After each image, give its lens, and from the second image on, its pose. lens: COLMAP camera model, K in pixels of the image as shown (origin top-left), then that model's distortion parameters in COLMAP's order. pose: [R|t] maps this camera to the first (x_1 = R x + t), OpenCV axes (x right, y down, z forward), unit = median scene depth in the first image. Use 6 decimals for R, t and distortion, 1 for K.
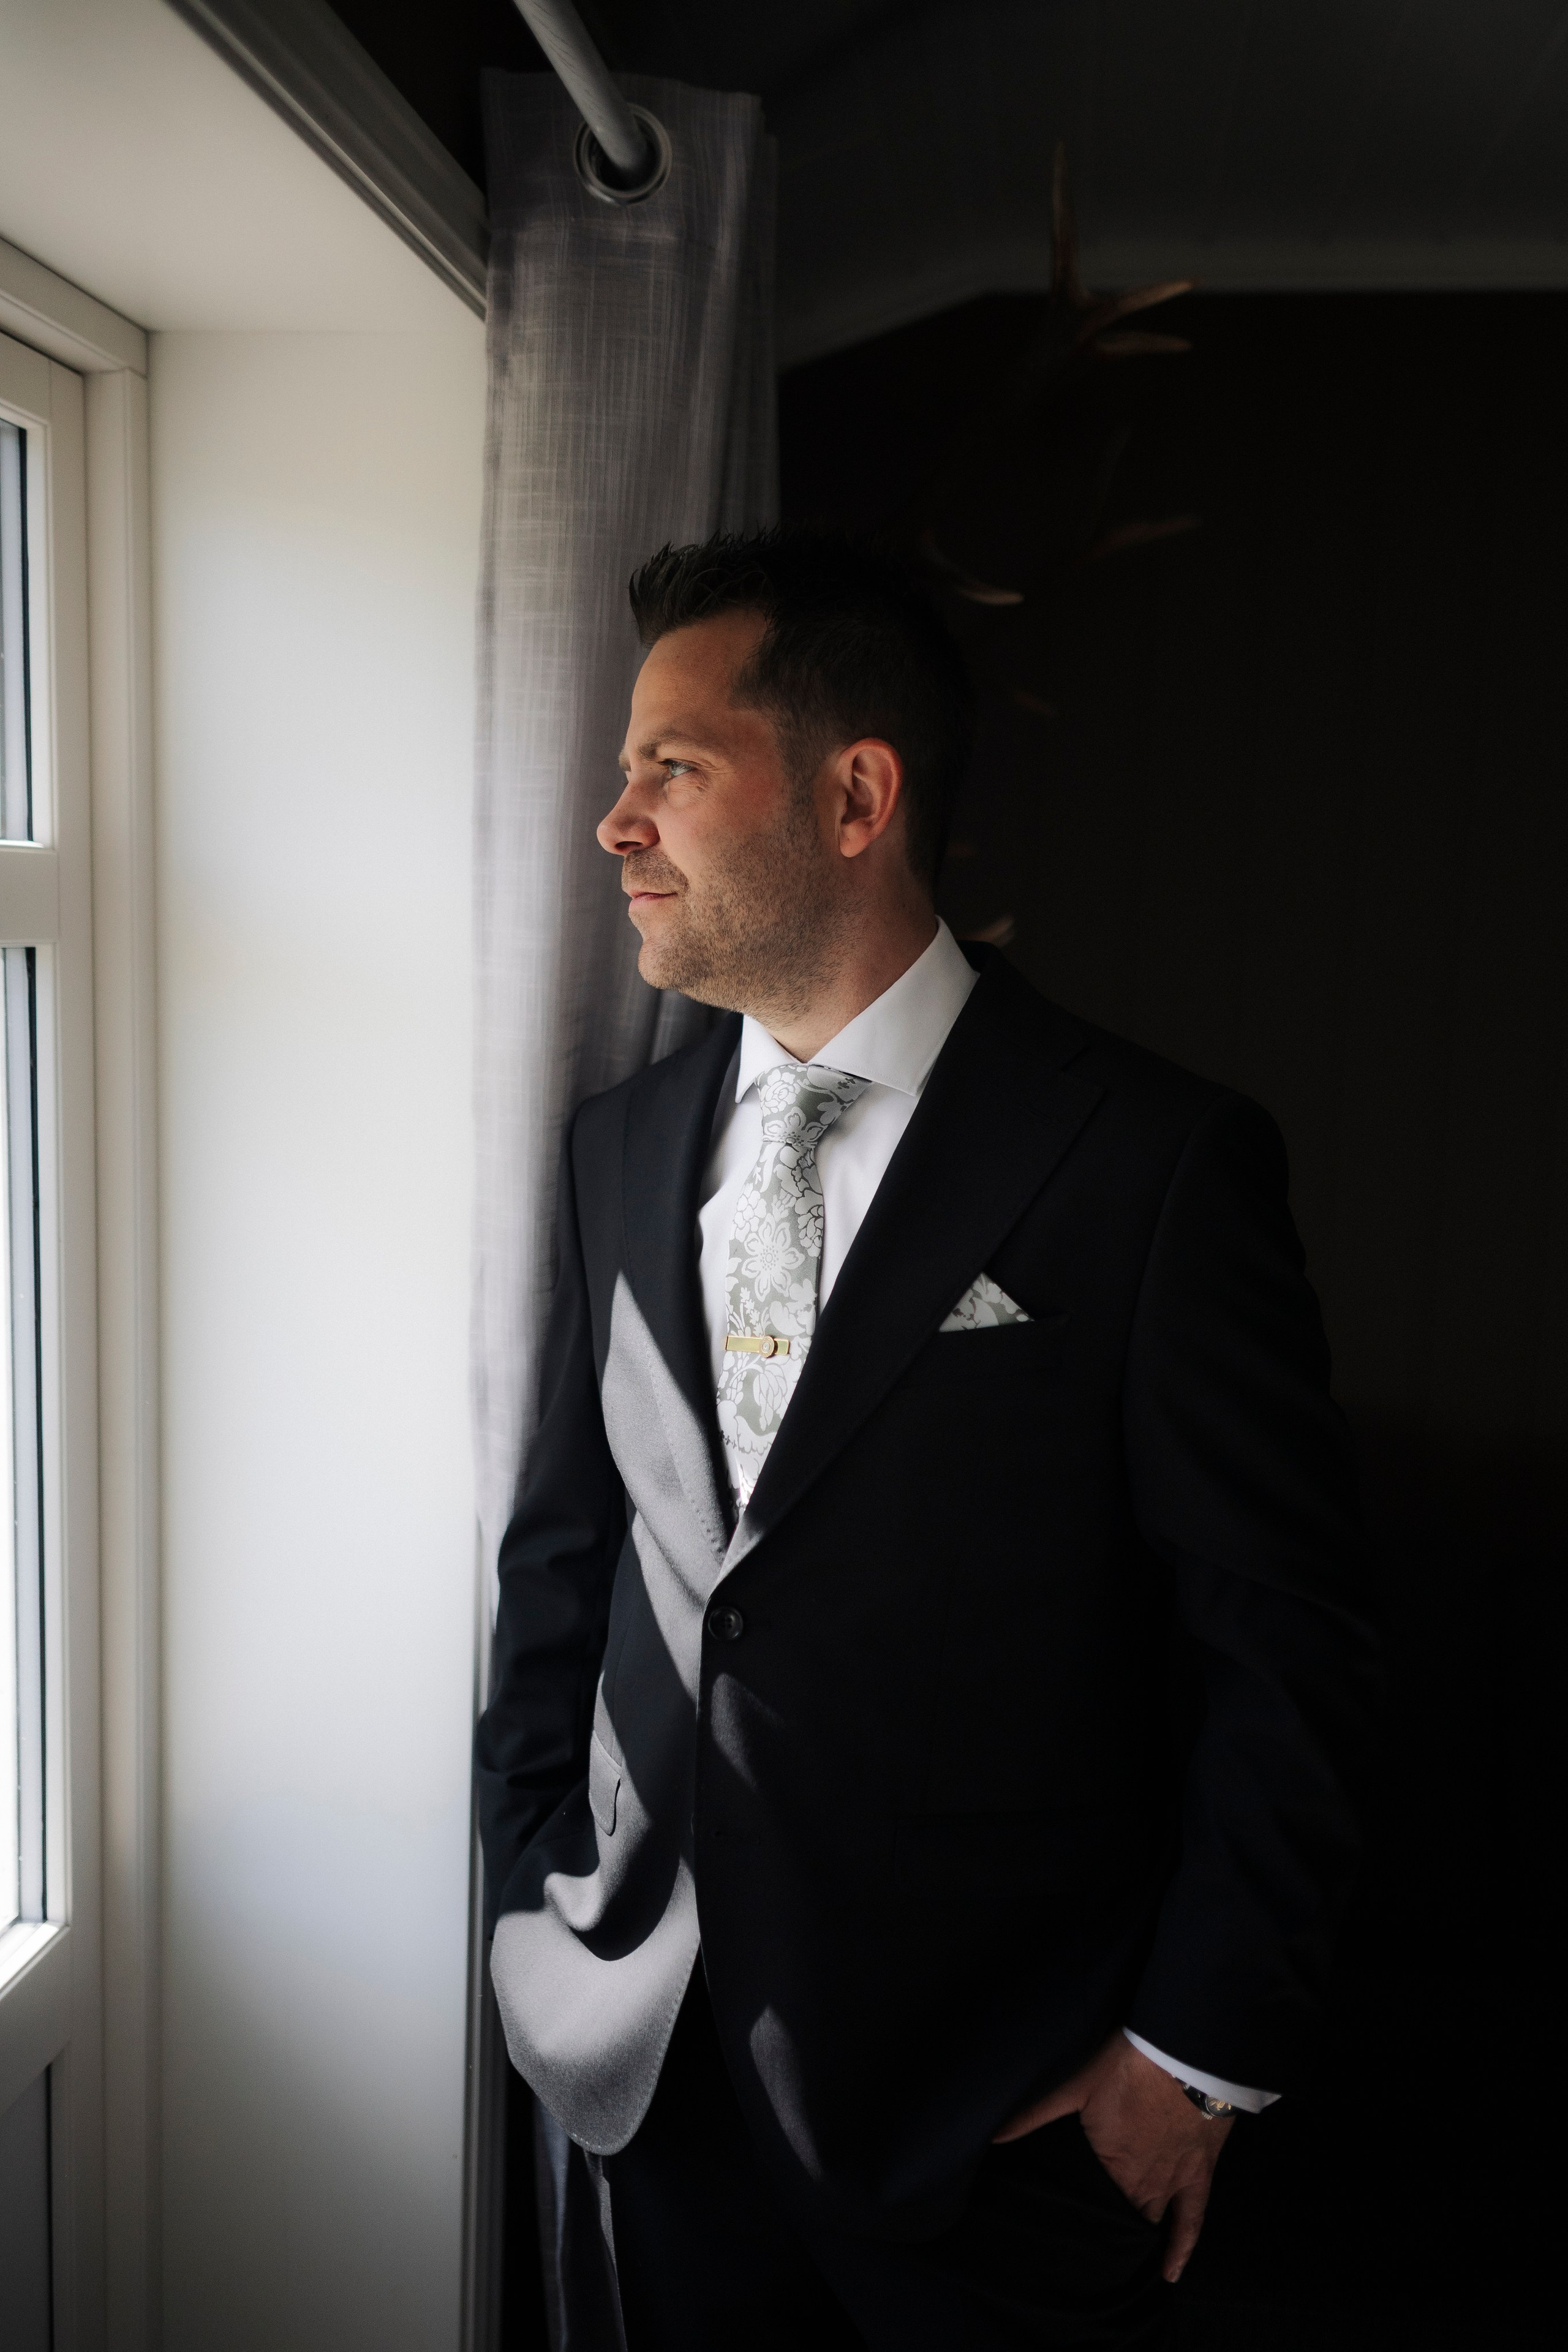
lens RADIAL K [[2406.8, 0, 775.2], [0, 2406.8, 1307.1], [0, 0, 1]] dist [0.519276, -0.003858]
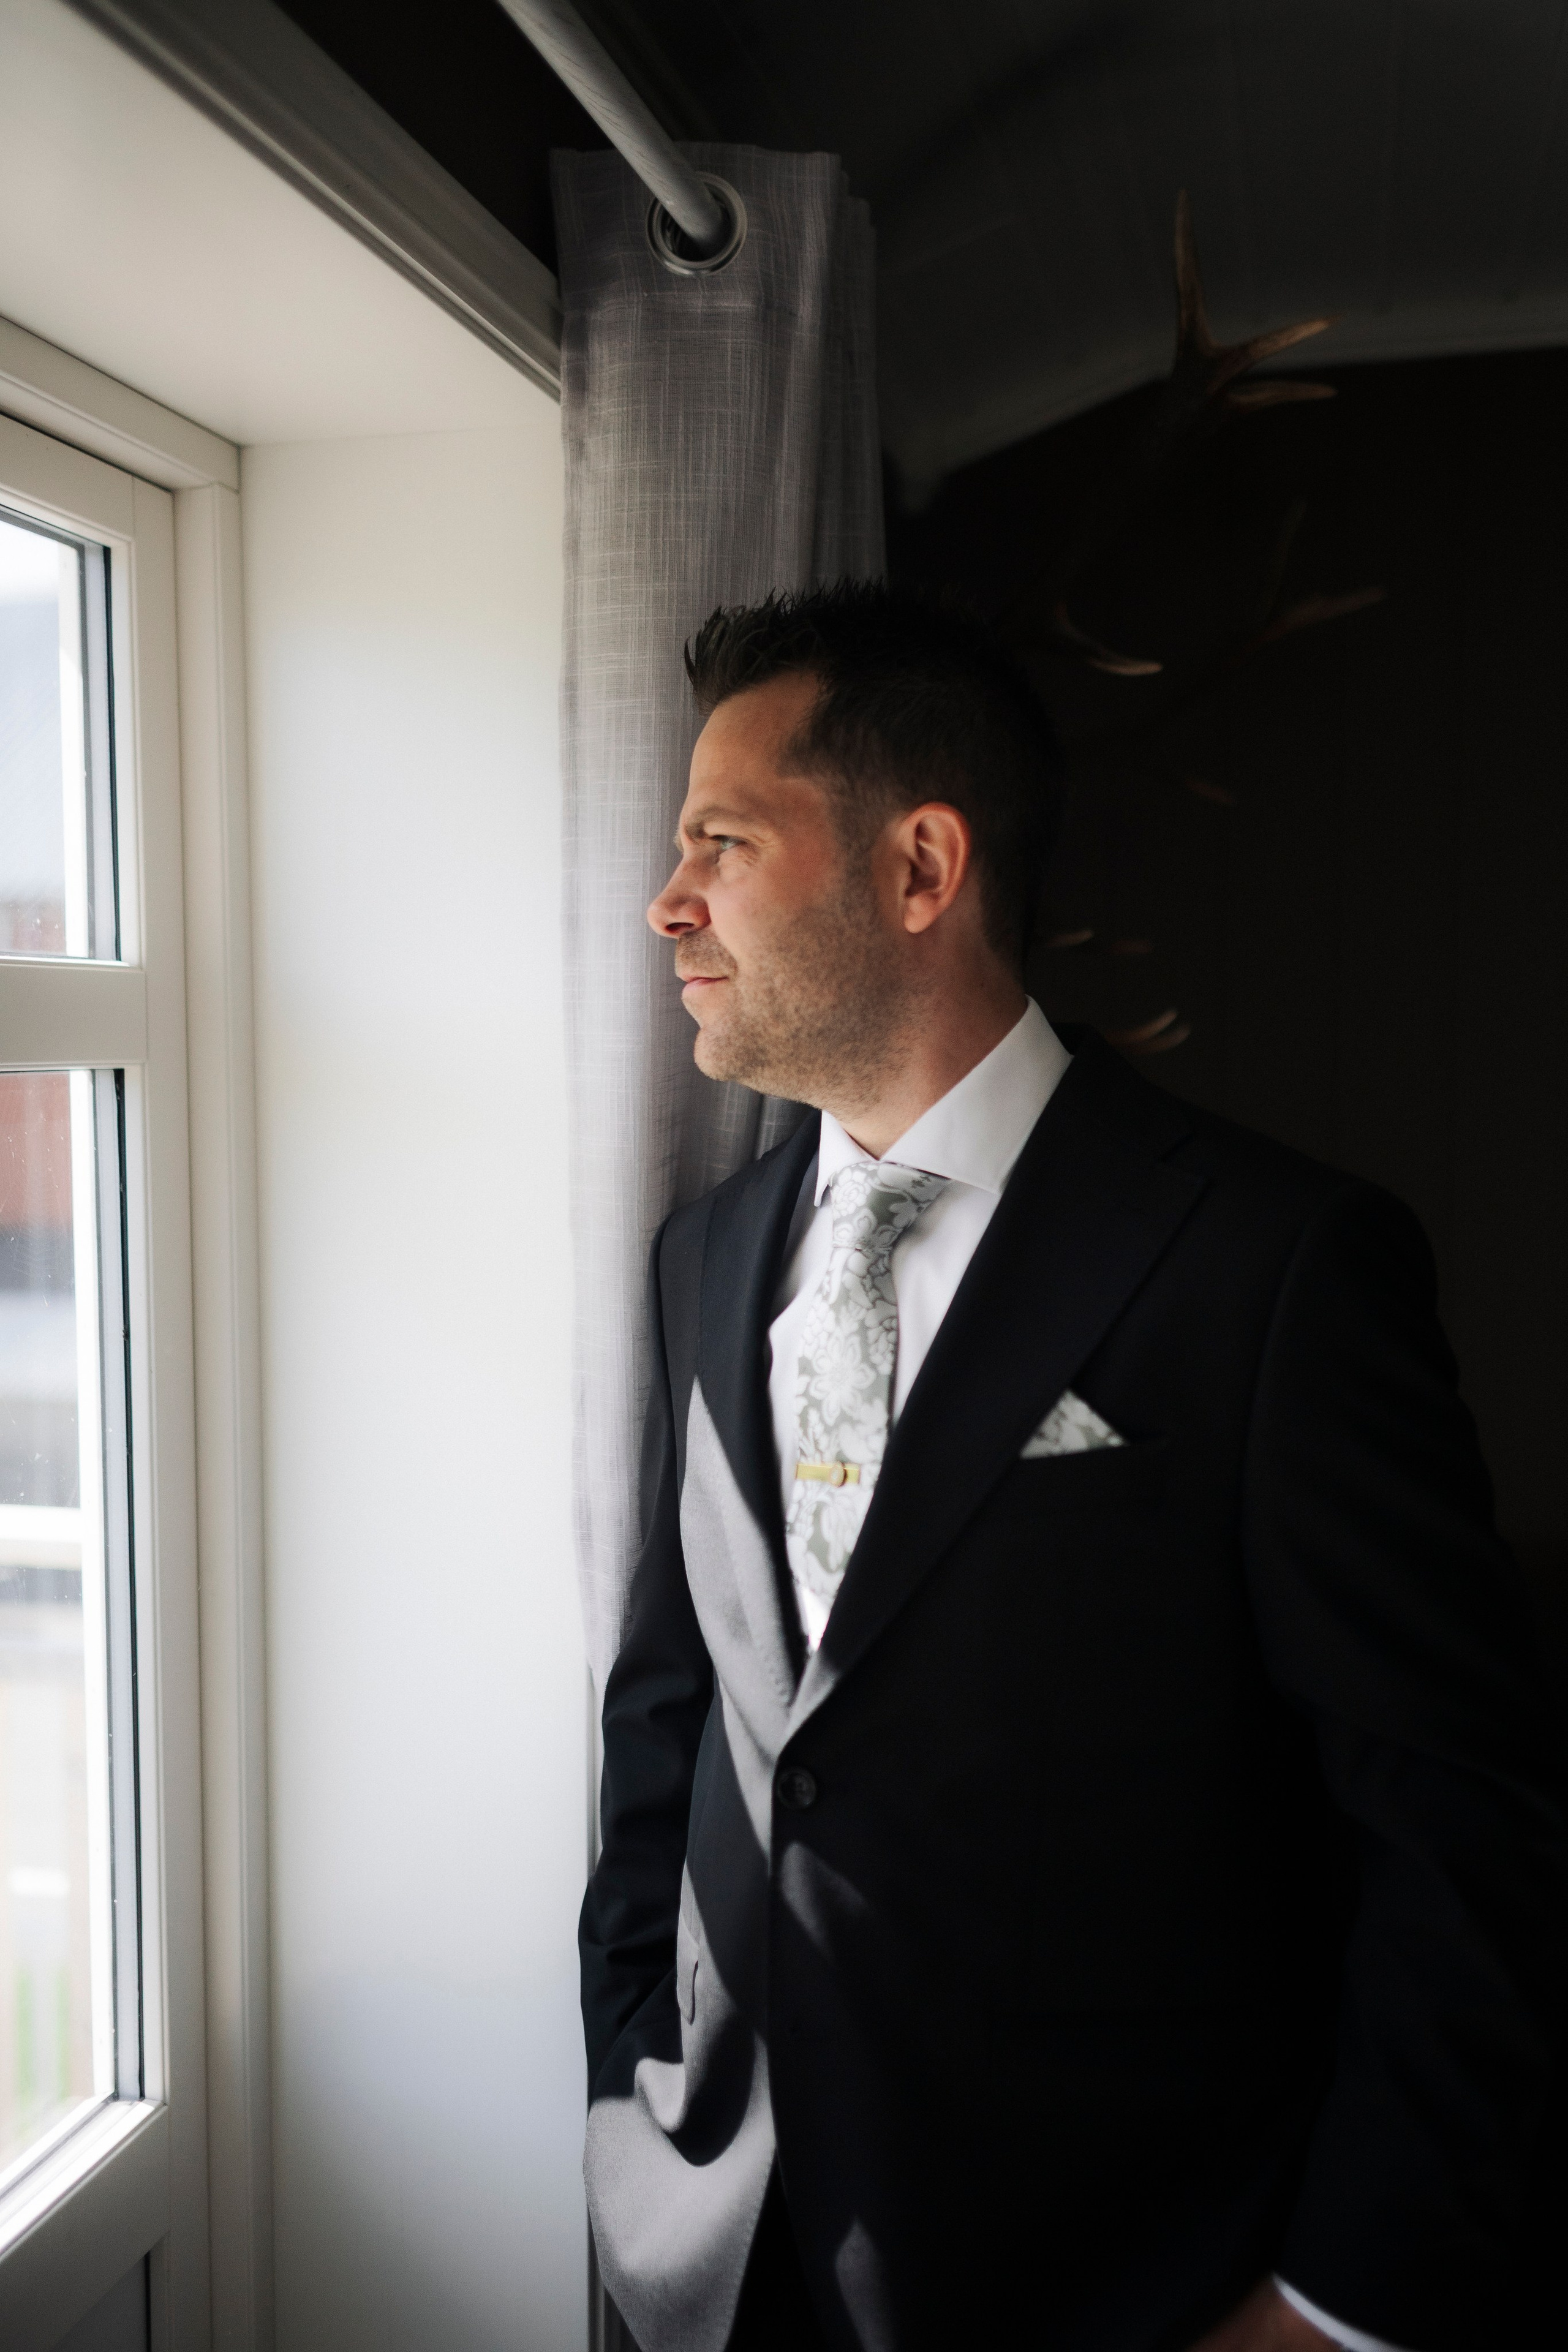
lens RADIAL K [[2434.9, 0, 792.5], [0, 2434.9, 1335.8], [0, 0, 1]] dist [0.404901, 0.021353]
pose [[0.993973, -0.009355, -0.109226, 0.077772], [0.004463, 0.998979, -0.044946, 0.005333], [0.109535, 0.044188, 0.993000, 0.092403]]
